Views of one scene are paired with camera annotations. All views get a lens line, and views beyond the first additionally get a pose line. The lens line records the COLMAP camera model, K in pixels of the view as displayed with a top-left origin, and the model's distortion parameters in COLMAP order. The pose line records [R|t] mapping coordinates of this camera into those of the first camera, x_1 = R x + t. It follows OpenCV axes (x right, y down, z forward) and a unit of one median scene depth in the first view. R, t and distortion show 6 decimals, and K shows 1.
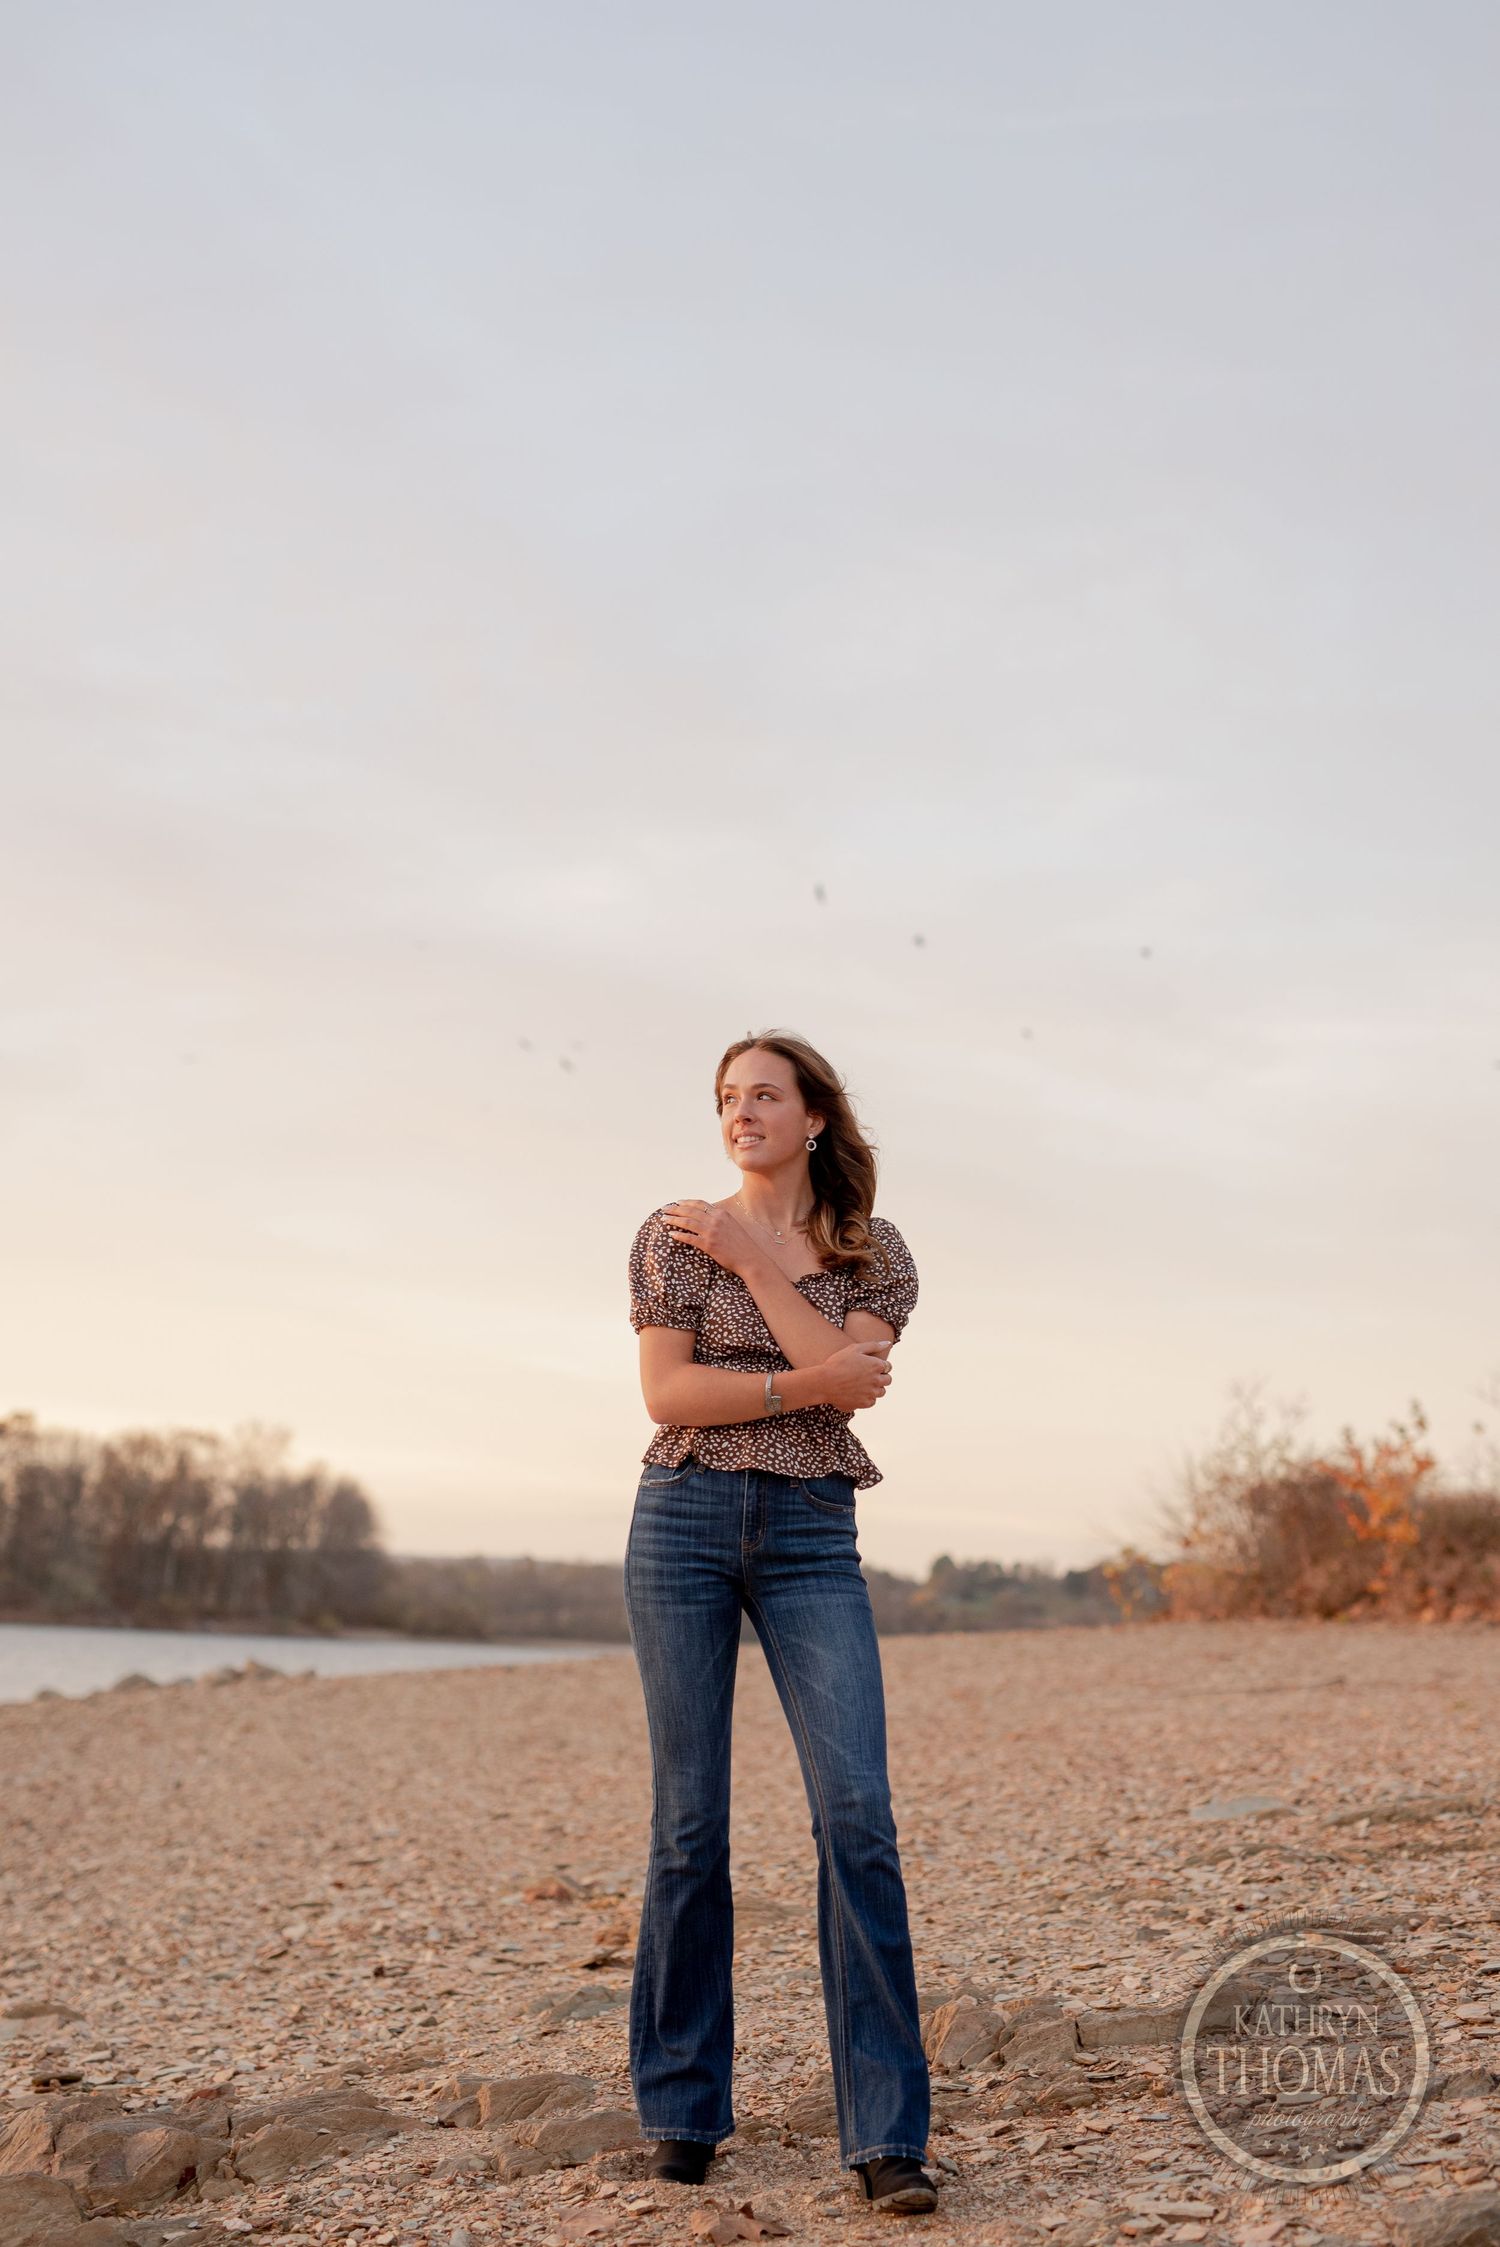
lens RADIAL K [[3212.4, 0, 713.9], [0, 3212.4, 1123.5], [0, 0, 1]] dist [-0.006384, 0.058715]
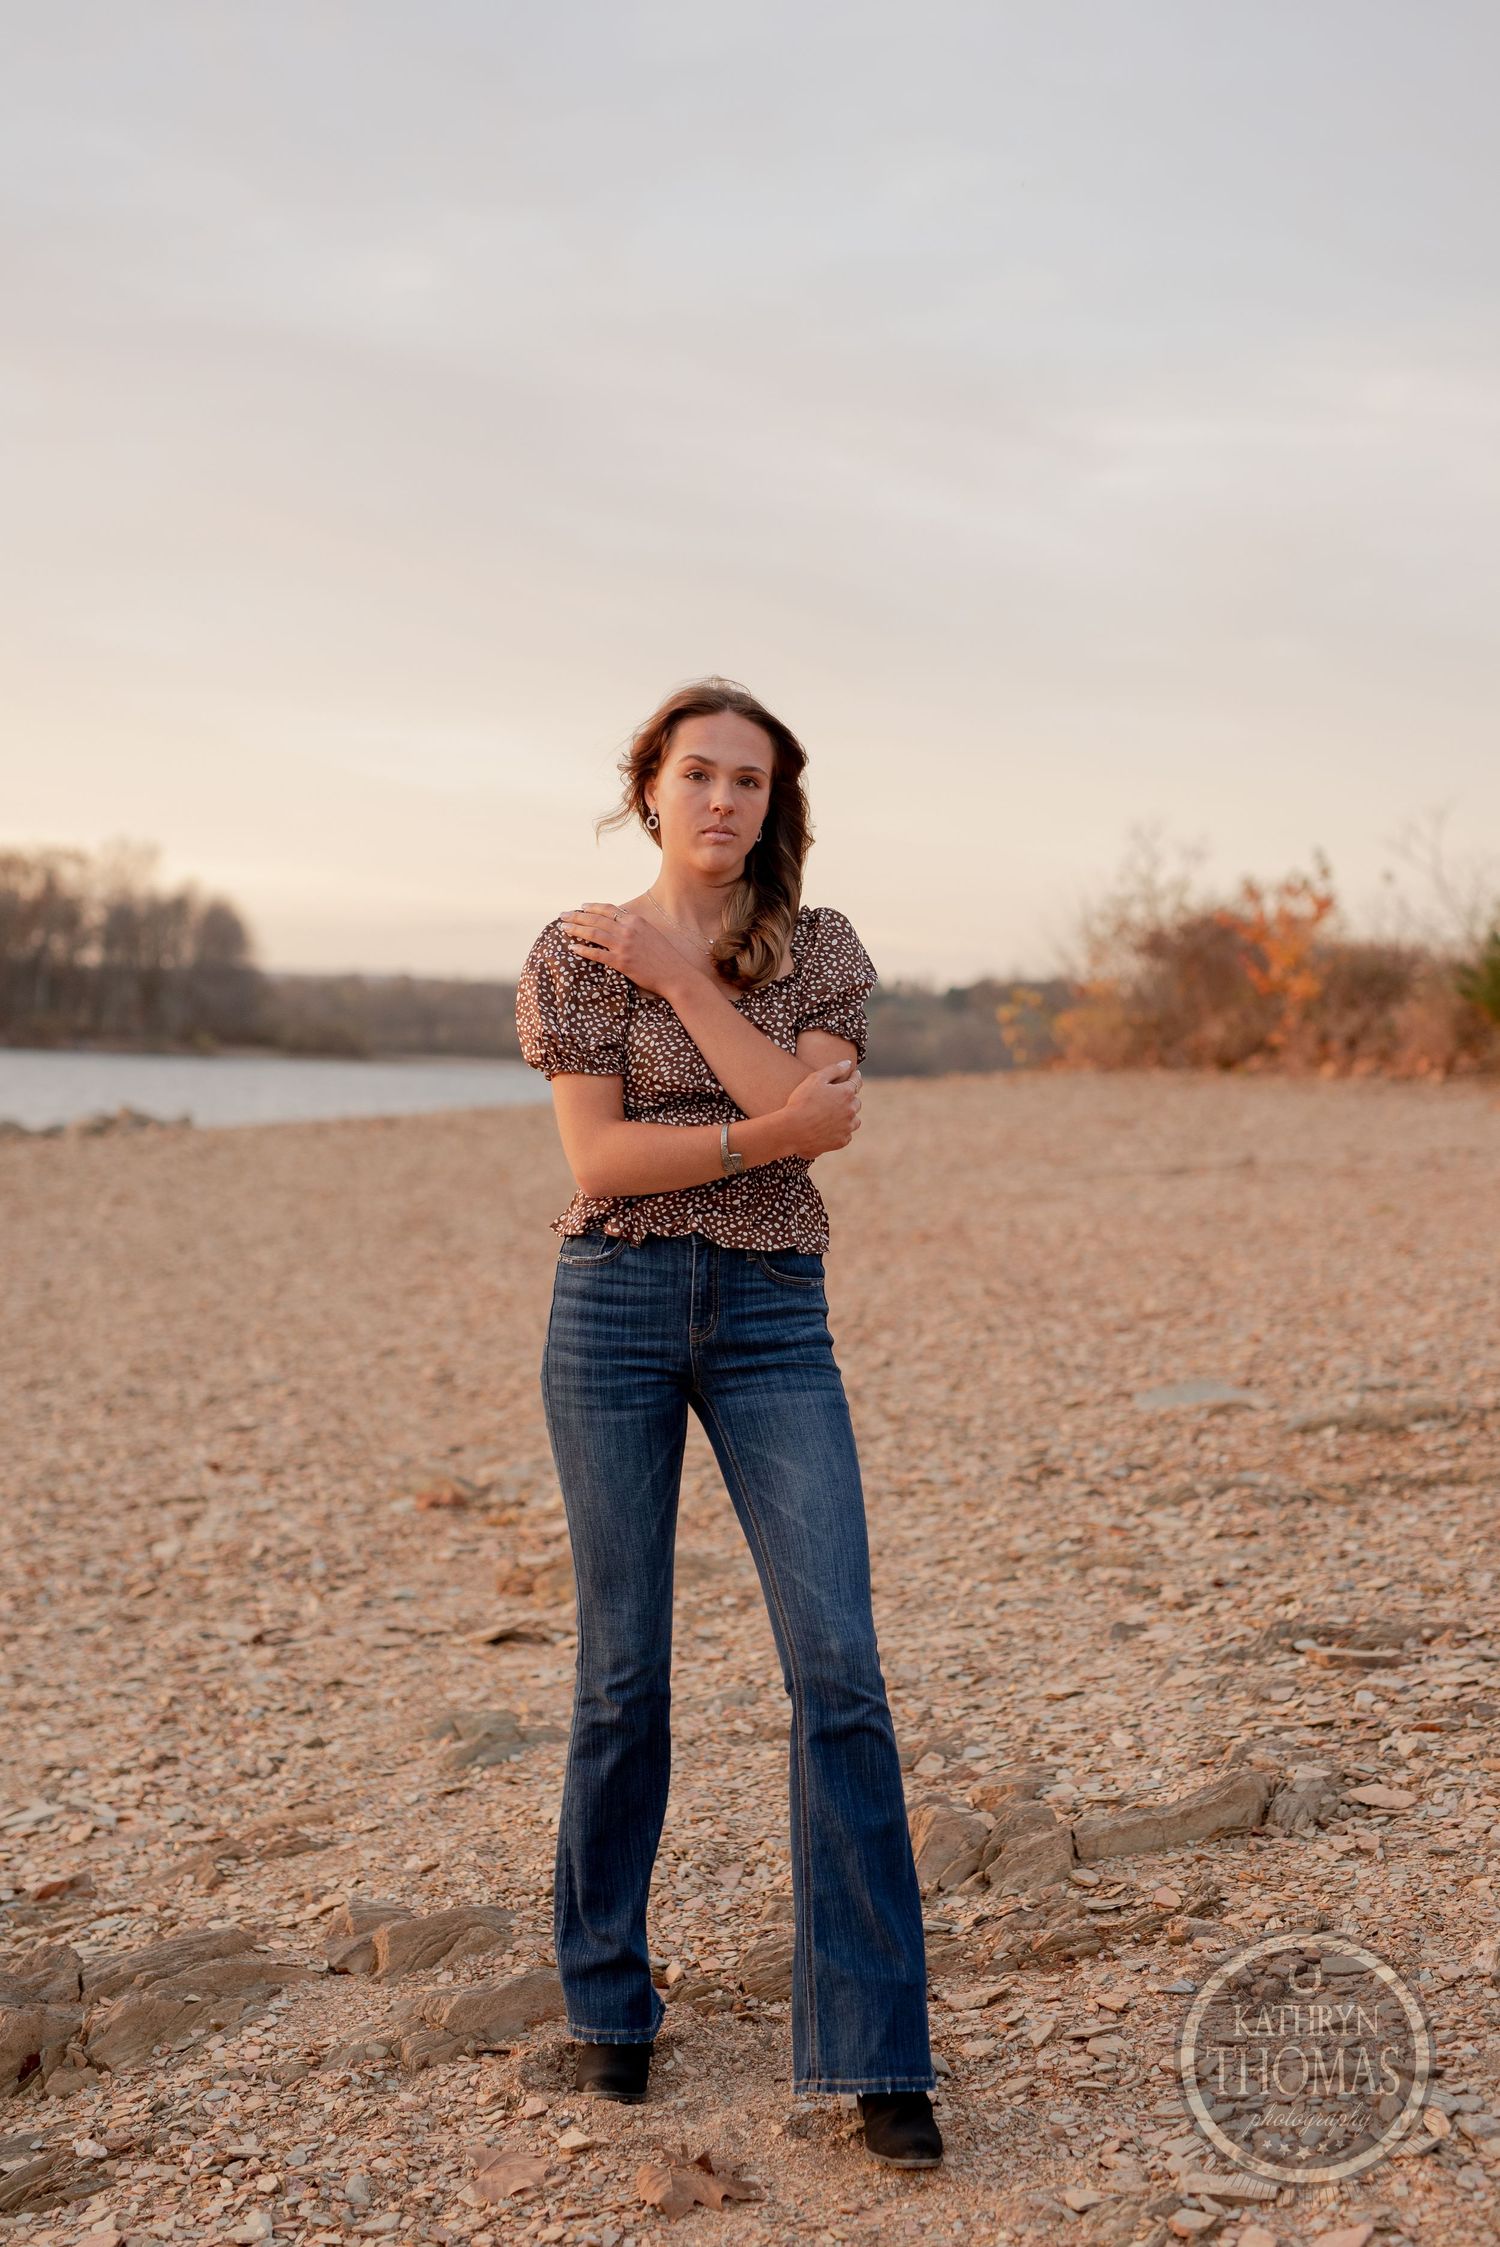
lens RADIAL K [[3212.4, 0, 713.9], [0, 3212.4, 1123.5], [0, 0, 1]] dist [-0.006384, 0.058715]
pose [[0.999244, -0.005502, 0.038494, -0.010506], [-0.001785, 0.982403, 0.186763, -0.046753], [-0.038844, -0.186691, 0.981650, 0.139651]]
